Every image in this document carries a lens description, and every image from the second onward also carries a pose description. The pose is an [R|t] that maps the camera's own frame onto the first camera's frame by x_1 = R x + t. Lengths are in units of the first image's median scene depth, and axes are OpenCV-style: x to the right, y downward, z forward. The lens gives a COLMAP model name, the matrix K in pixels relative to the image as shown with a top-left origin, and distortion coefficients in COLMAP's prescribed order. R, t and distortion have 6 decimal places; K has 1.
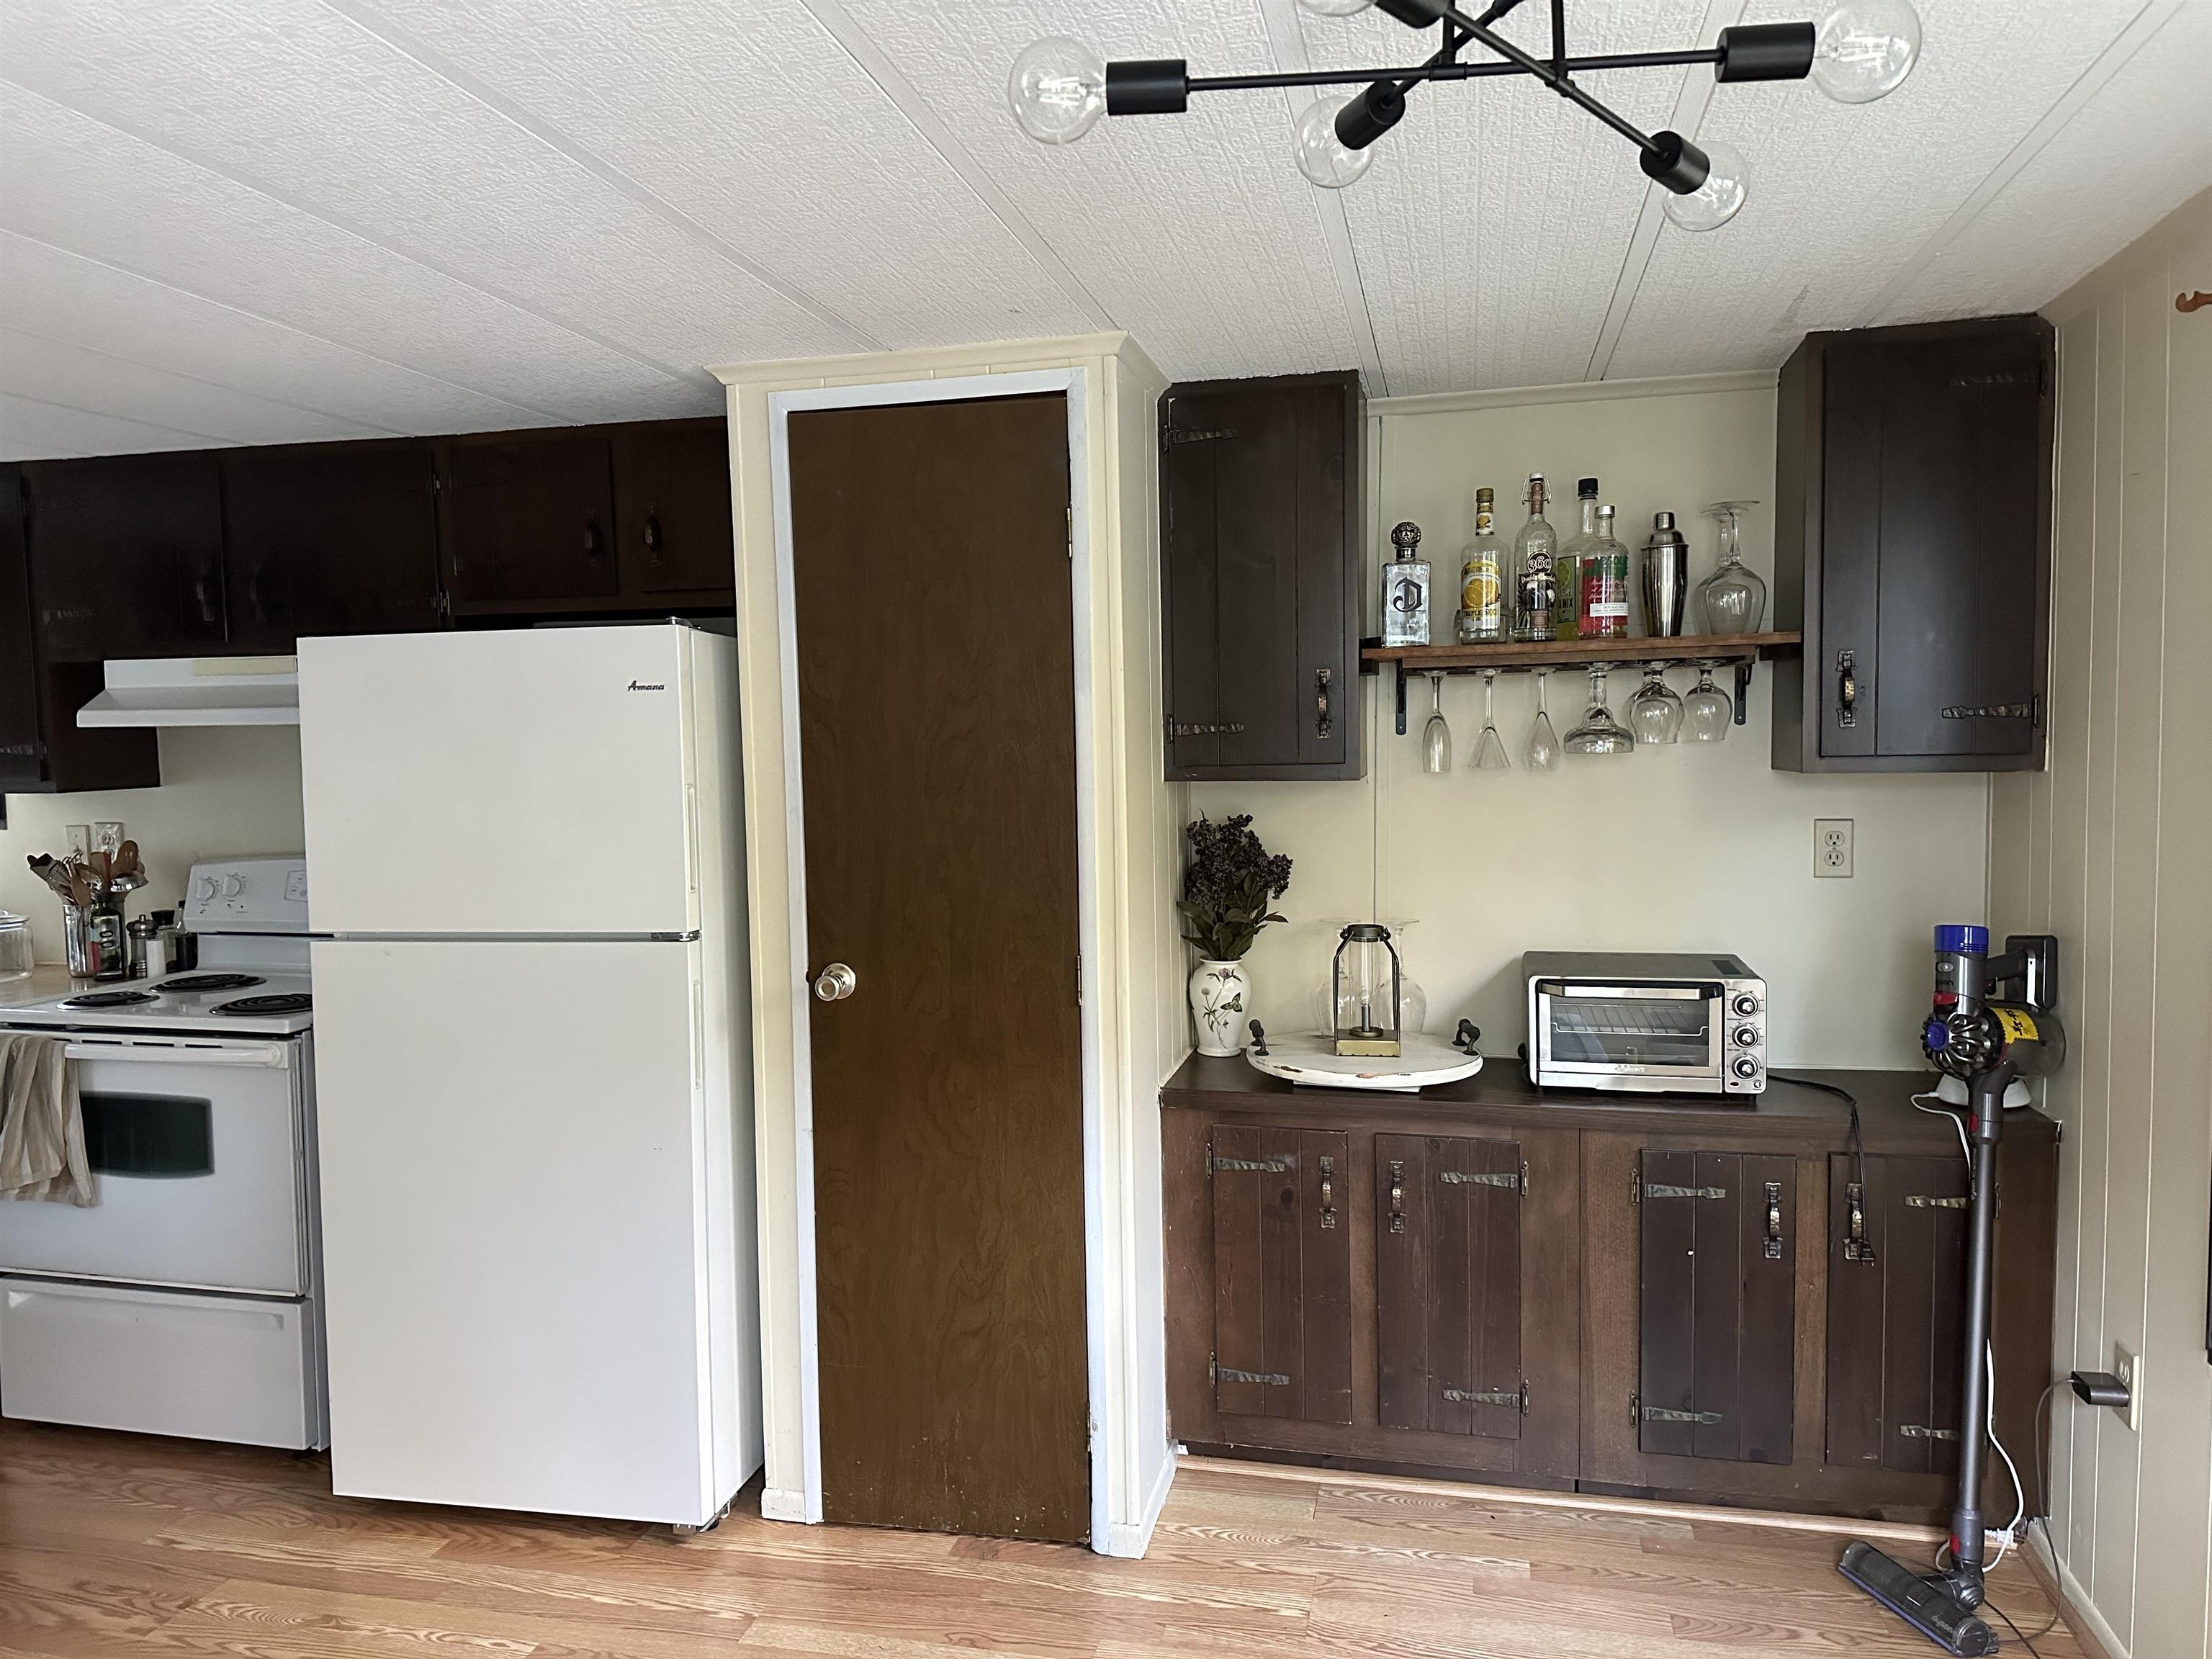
lens RADIAL K [[1548.5, 0, 1106.0], [0, 1548.5, 829.5], [0, 0, 1]] dist [0.001492, -0.006324]
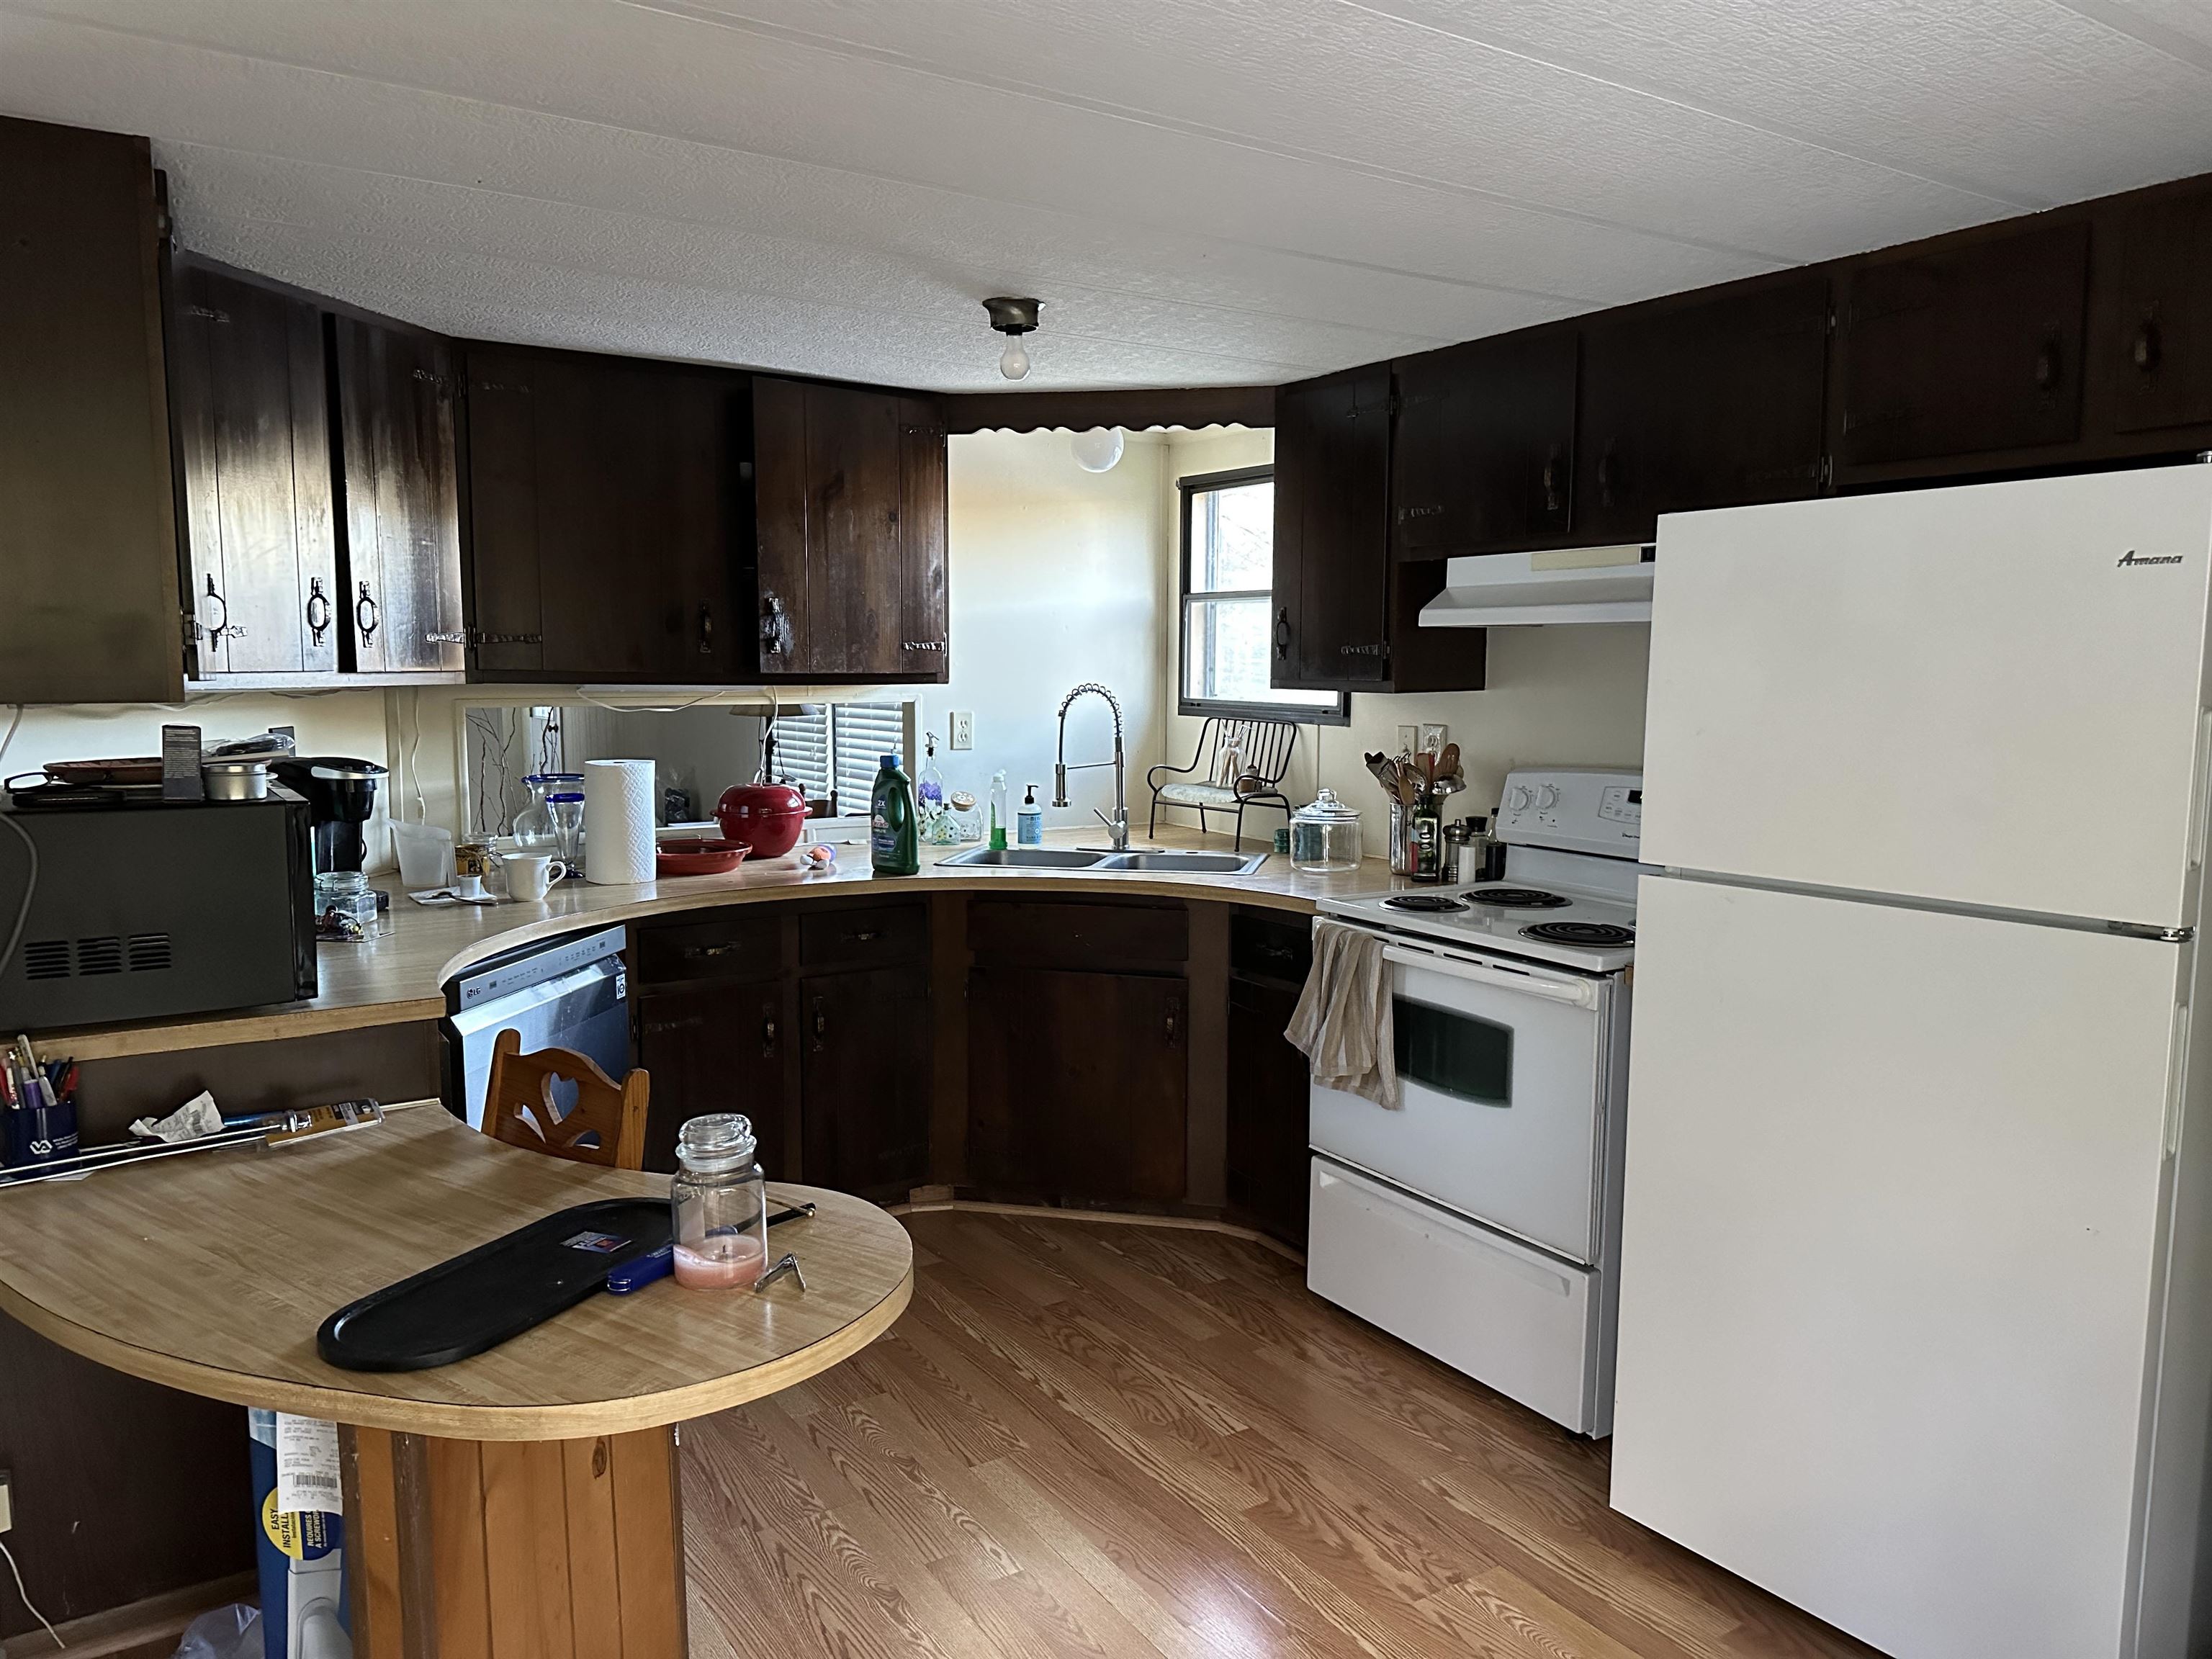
lens RADIAL K [[1524.9, 0, 1106.0], [0, 1524.9, 829.5], [0, 0, 1]] dist [0.222052, -0.381088]
pose [[0.713103, 0.096744, -0.694352, -0.116365], [-0.061961, 0.995254, 0.075034, 0.001803], [0.698316, -0.010484, 0.715713, 0.162538]]
